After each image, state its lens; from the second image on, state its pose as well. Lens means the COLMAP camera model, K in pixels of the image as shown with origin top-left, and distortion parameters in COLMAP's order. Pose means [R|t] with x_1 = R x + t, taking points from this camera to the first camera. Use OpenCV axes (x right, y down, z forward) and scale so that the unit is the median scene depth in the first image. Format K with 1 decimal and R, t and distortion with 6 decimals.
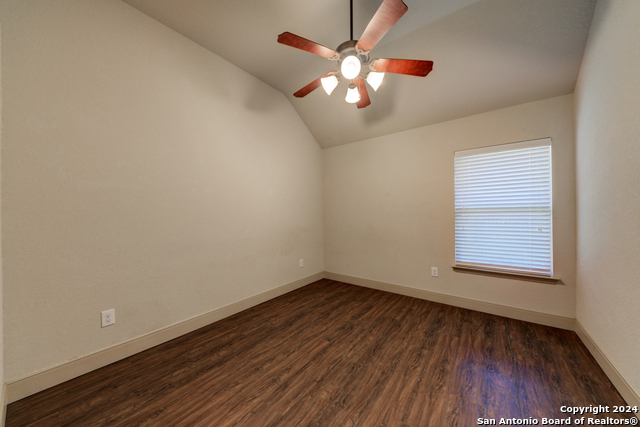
lens RADIAL K [[225.2, 0, 320.0], [0, 225.2, 213.5], [0, 0, 1]] dist [-0.000973, -0.000142]
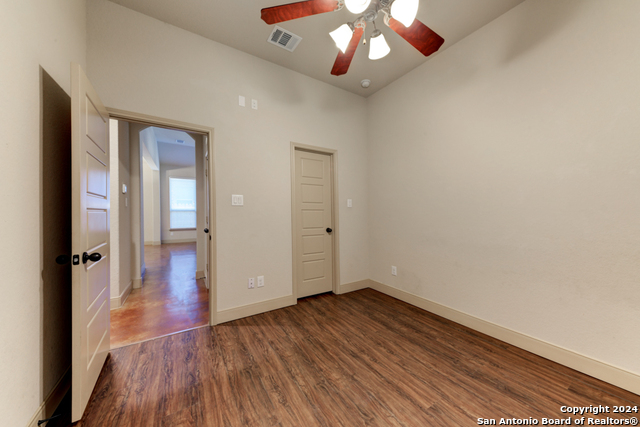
lens RADIAL K [[219.5, 0, 320.0], [0, 219.5, 213.5], [0, 0, 1]] dist [0.000199, -0.000093]
pose [[-0.364259, 0.007591, -0.931267, 0.792984], [-0.001780, 0.999959, 0.008847, 0.006475], [0.931296, 0.004881, -0.364231, 1.010392]]
